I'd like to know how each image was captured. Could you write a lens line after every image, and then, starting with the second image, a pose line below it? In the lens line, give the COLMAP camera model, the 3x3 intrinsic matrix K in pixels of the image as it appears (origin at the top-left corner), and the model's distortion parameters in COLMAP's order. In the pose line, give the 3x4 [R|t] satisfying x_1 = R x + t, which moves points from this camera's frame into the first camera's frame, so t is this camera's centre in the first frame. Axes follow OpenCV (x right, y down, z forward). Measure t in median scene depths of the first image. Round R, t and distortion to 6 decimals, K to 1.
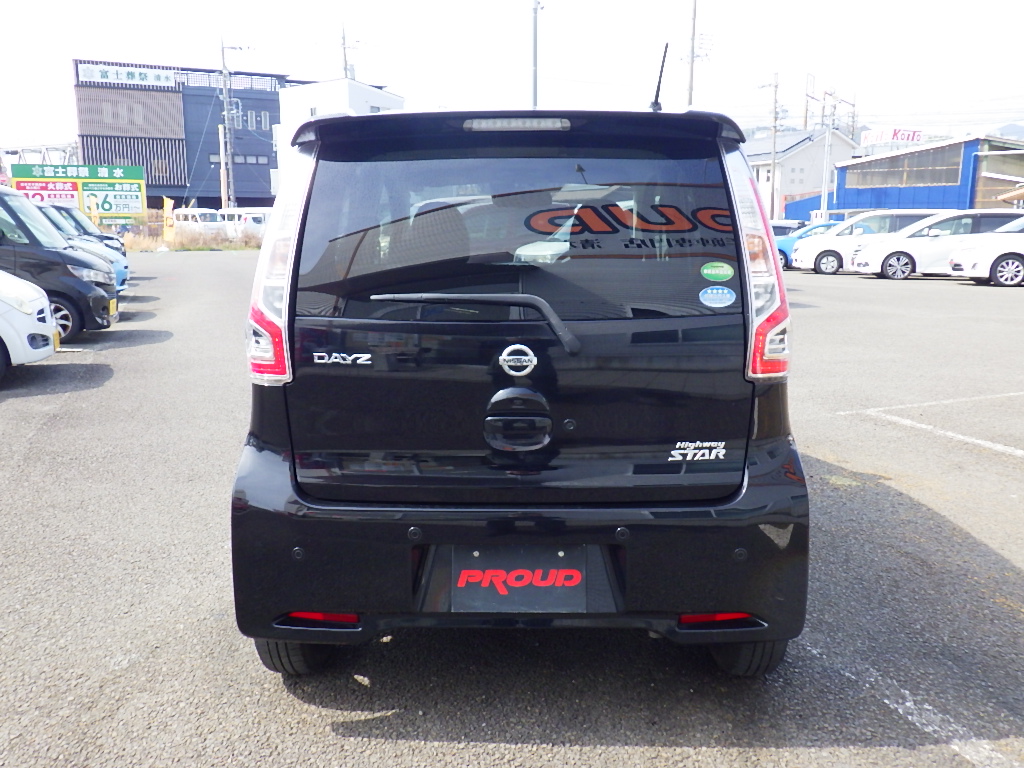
lens RADIAL K [[843.3, 0, 514.9], [0, 843.3, 384.8], [0, 0, 1]] dist [0.011061, -0.010648]
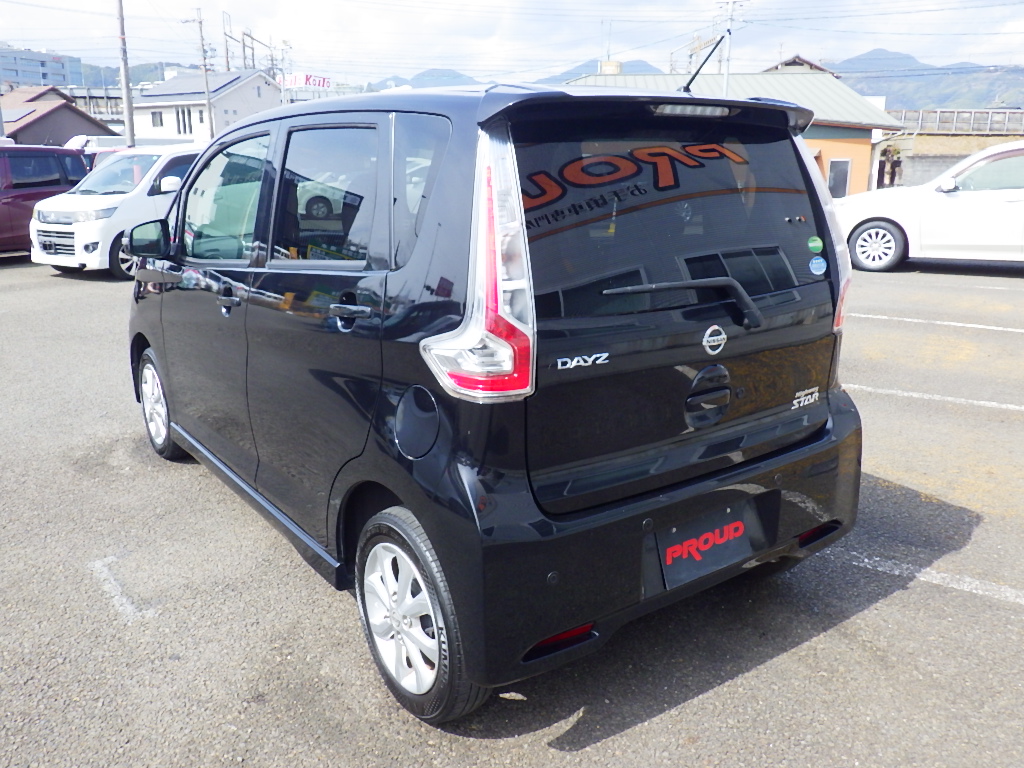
lens RADIAL K [[843.3, 0, 513.8], [0, 843.3, 385.0], [0, 0, 1]] dist [0.011061, -0.010648]
pose [[0.800966, -0.152174, 0.579047, -0.780547], [0.114345, 0.988238, 0.101542, -0.104107], [-0.587689, -0.015120, 0.808946, 0.279980]]
